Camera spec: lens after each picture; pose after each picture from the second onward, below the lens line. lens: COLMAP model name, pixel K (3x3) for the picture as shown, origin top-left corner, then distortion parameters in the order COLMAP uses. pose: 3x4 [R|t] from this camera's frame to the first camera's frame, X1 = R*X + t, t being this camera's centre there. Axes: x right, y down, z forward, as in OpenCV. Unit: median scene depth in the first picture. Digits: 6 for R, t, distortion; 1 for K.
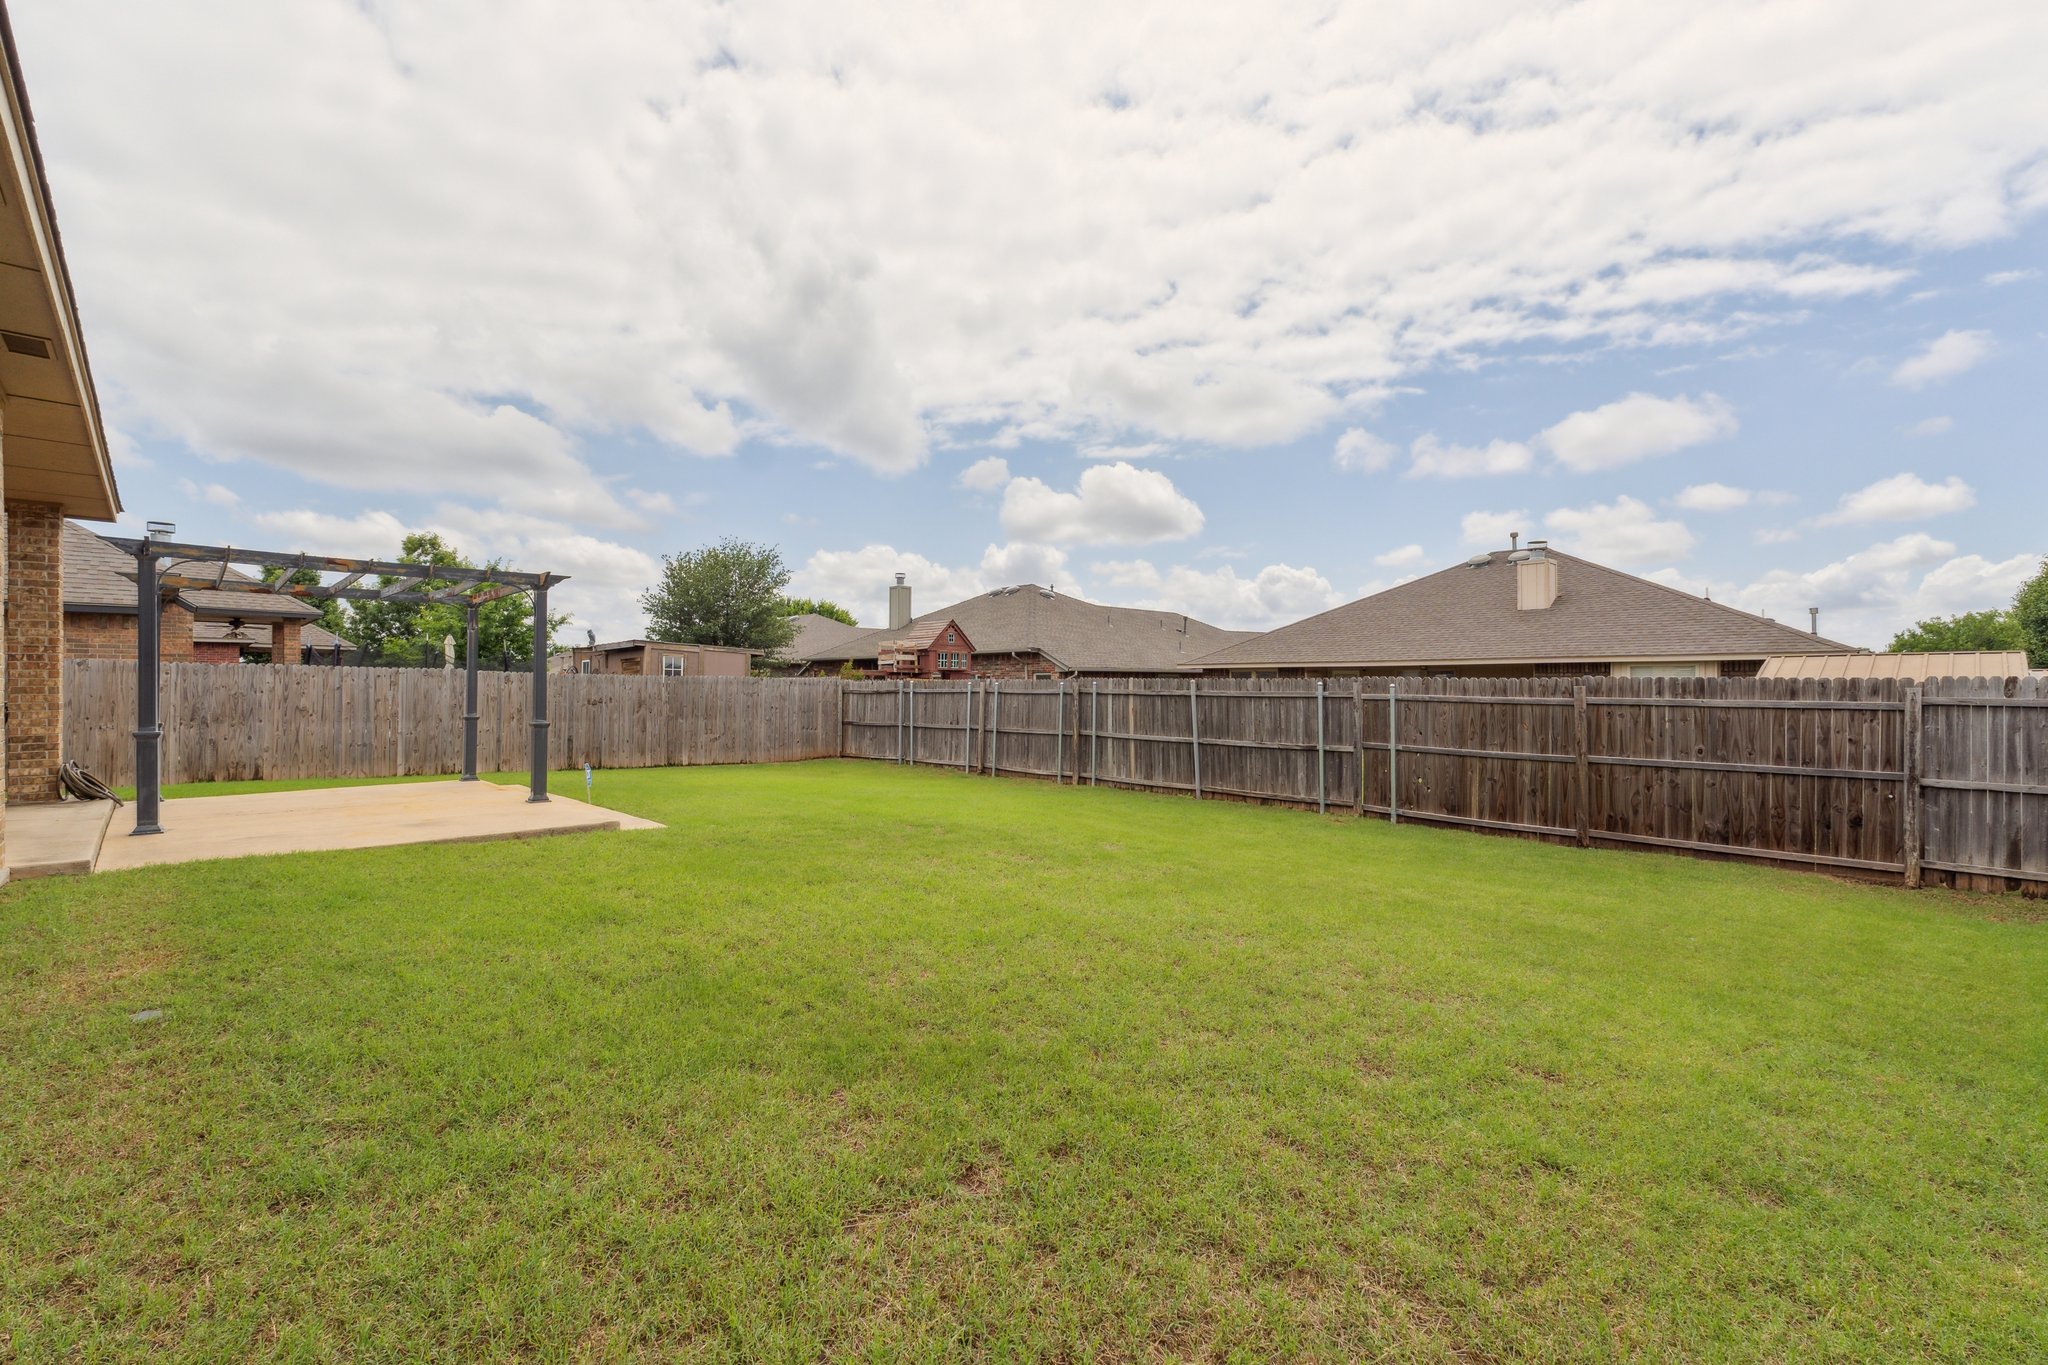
lens RADIAL K [[877.9, 0, 1038.7], [0, 877.9, 680.1], [0, 0, 1]] dist [0.003383, 0.000674]
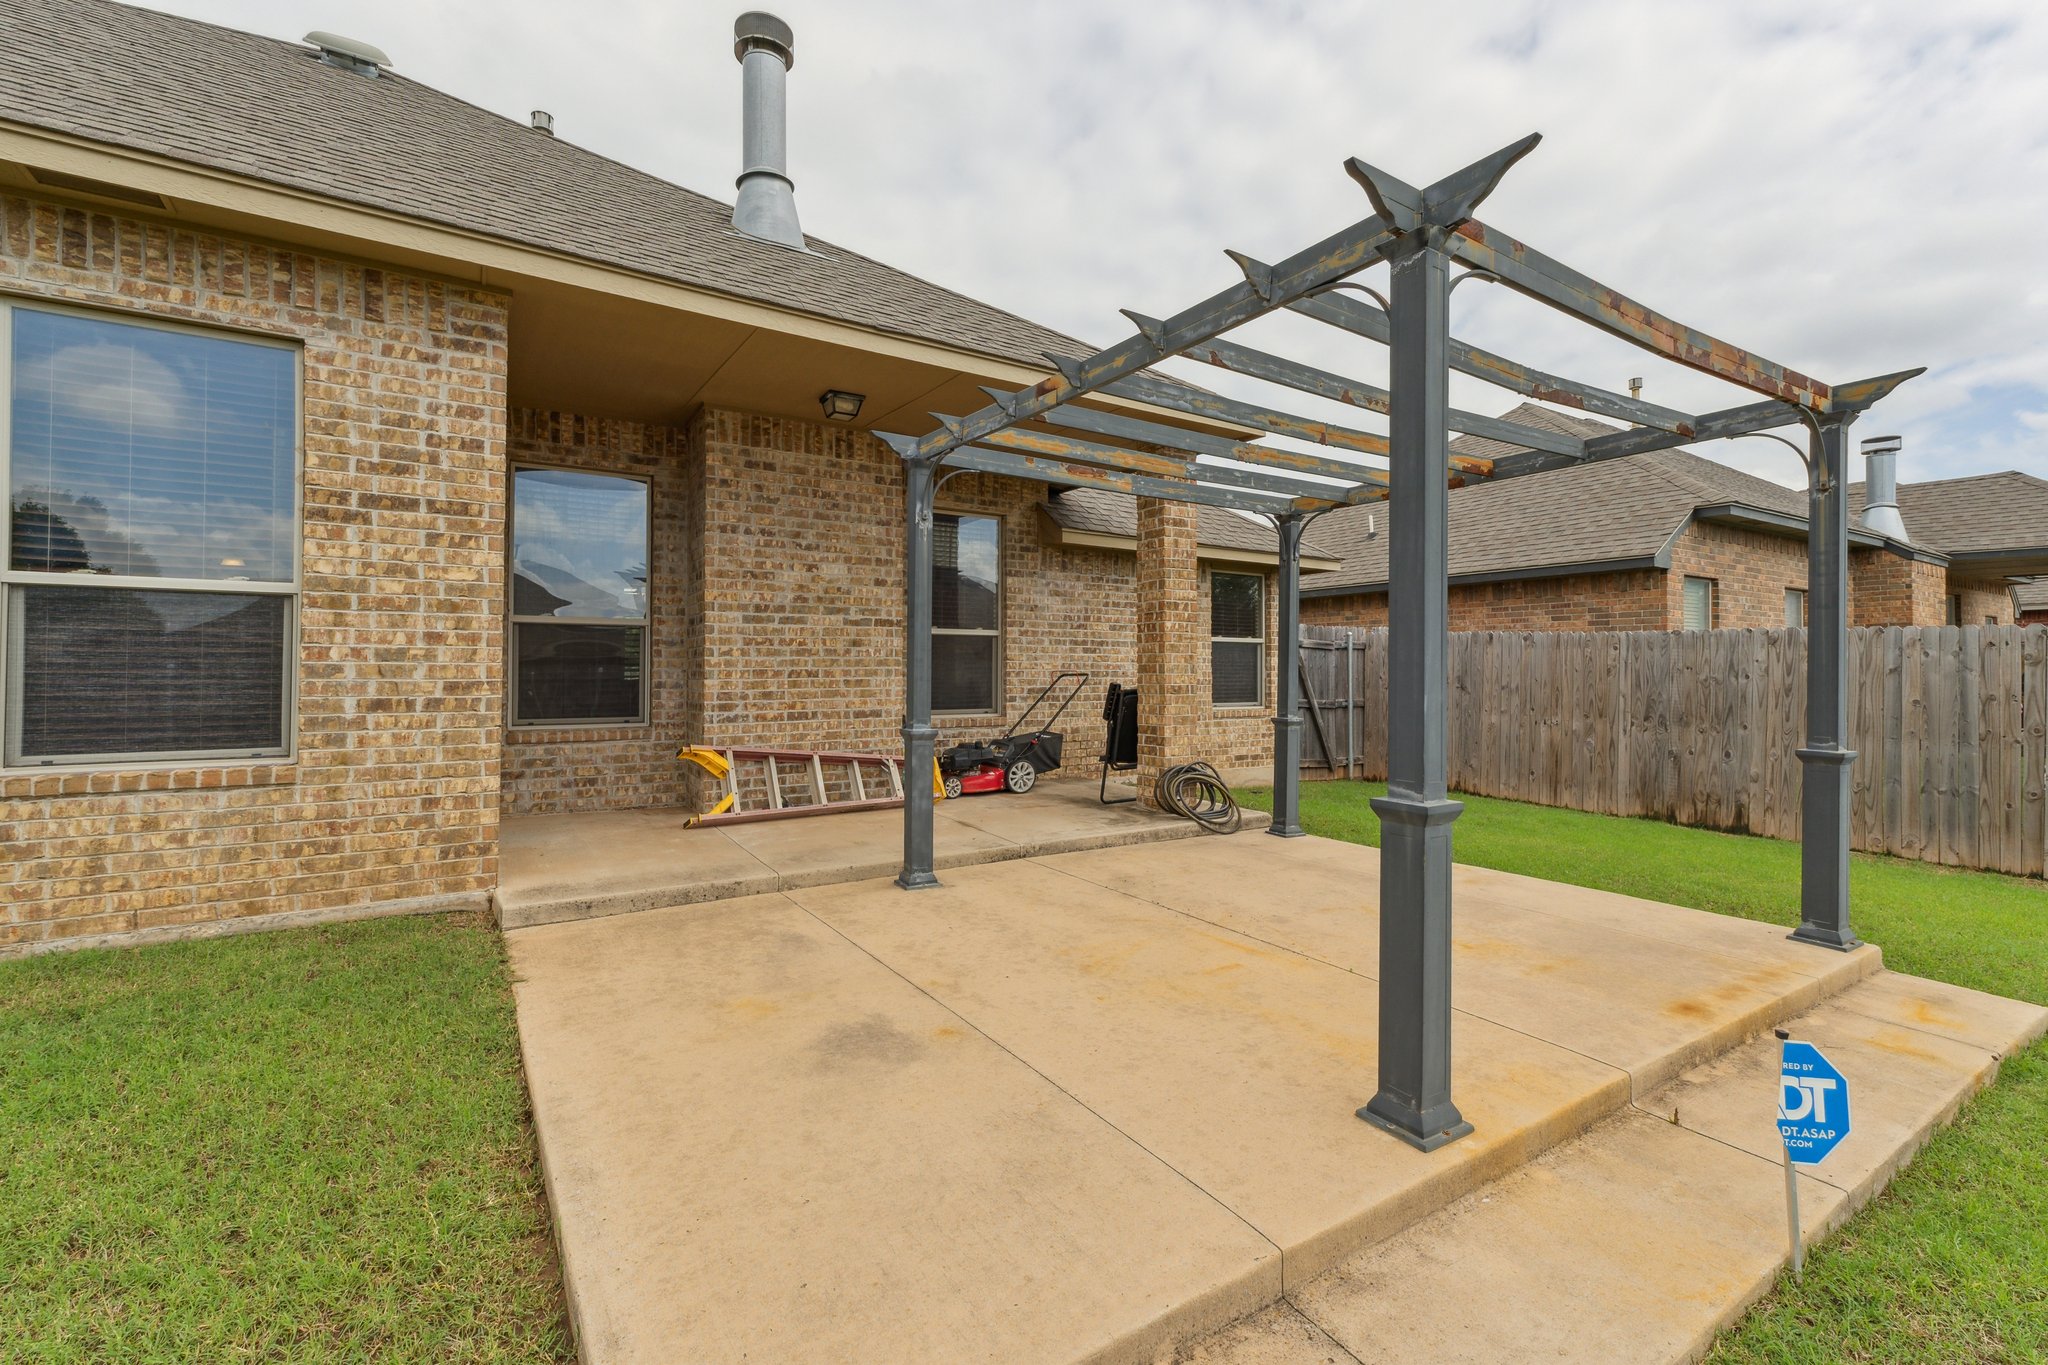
lens RADIAL K [[877.9, 0, 1018.8], [0, 877.9, 684.6], [0, 0, 1]] dist [0.003383, 0.000674]
pose [[-0.205714, 0.016963, -0.978465, -0.216230], [0.002578, 0.999856, 0.016791, 0.007588], [0.978609, 0.000932, -0.205728, 0.632654]]
